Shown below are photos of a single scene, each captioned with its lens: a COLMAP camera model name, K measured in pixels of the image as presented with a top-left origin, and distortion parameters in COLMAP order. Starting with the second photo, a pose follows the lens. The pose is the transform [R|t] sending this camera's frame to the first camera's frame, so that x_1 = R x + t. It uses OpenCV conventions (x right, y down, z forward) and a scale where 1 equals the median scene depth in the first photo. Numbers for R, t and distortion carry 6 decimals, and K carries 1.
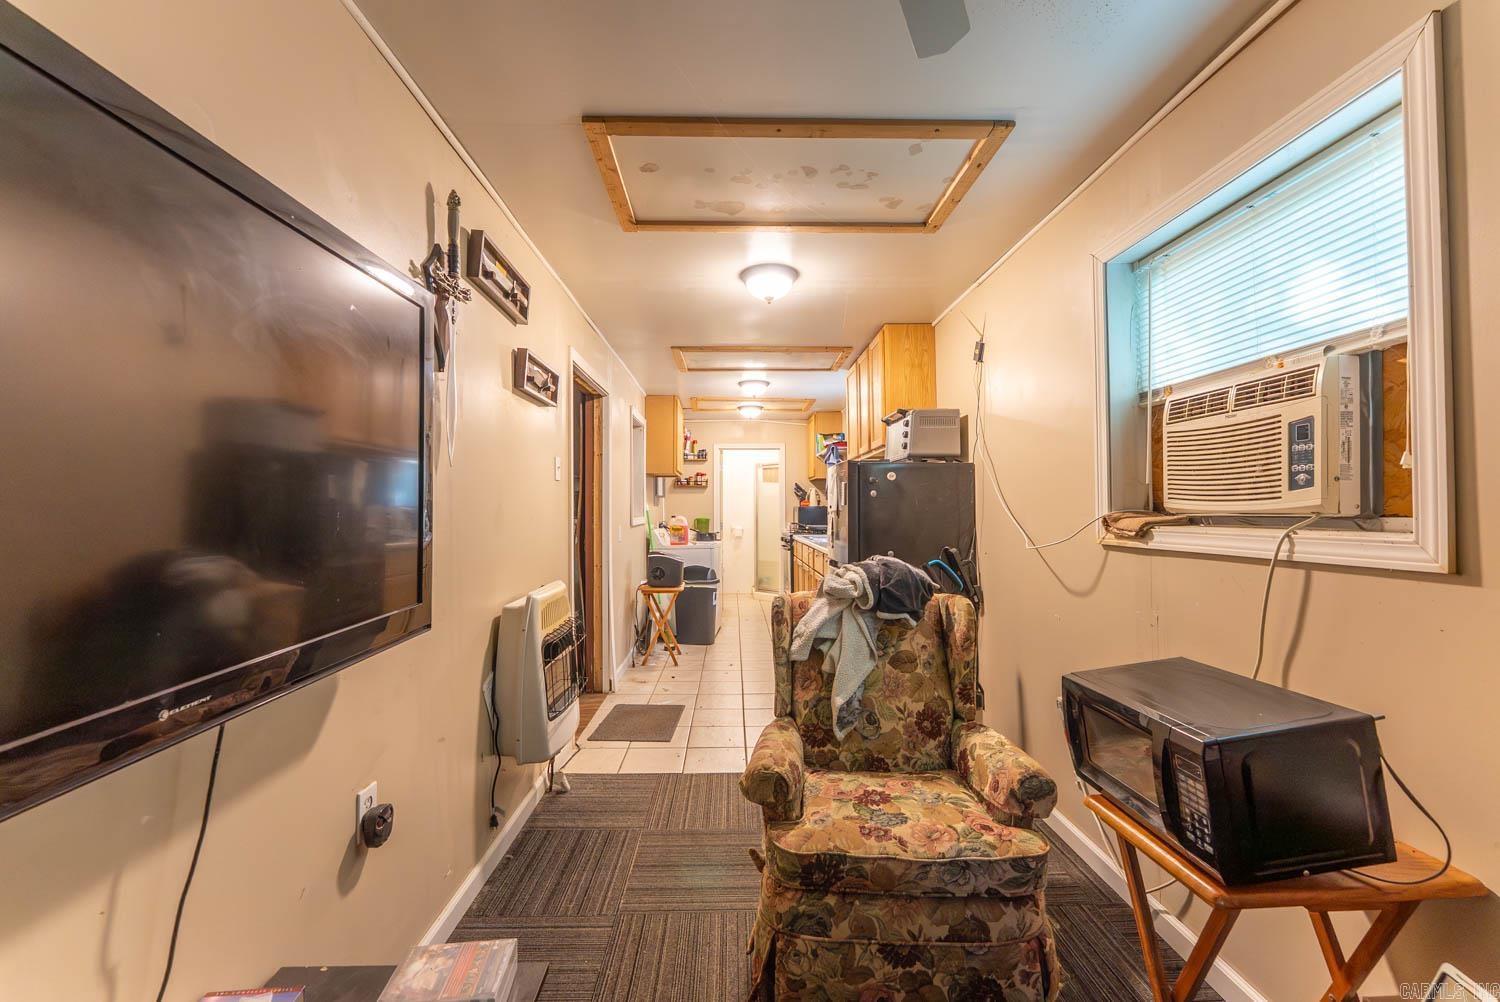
lens RADIAL K [[604.3, 0, 746.6], [0, 604.3, 502.1], [0, 0, 1]] dist [0.002399, 0.000328]
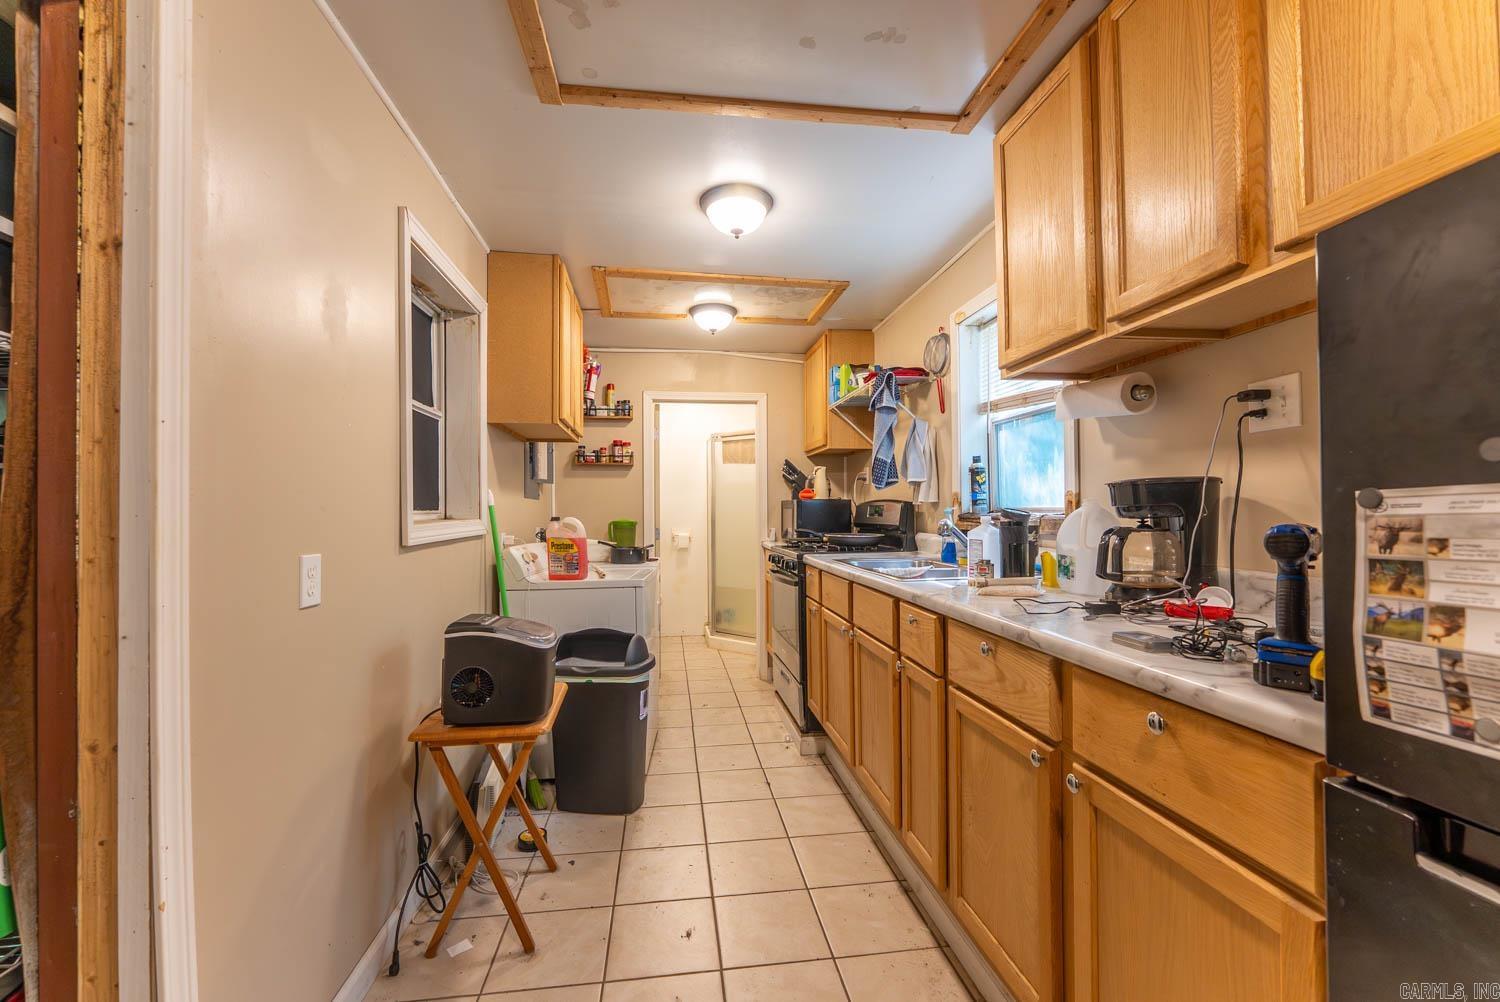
lens RADIAL K [[604.3, 0, 755.8], [0, 604.3, 507.0], [0, 0, 1]] dist [0.002399, 0.000328]
pose [[0.992382, -0.001319, 0.123193, -0.020490], [0.000454, 0.999975, 0.007045, 0.009846], [-0.123200, -0.006935, 0.992358, 0.437277]]
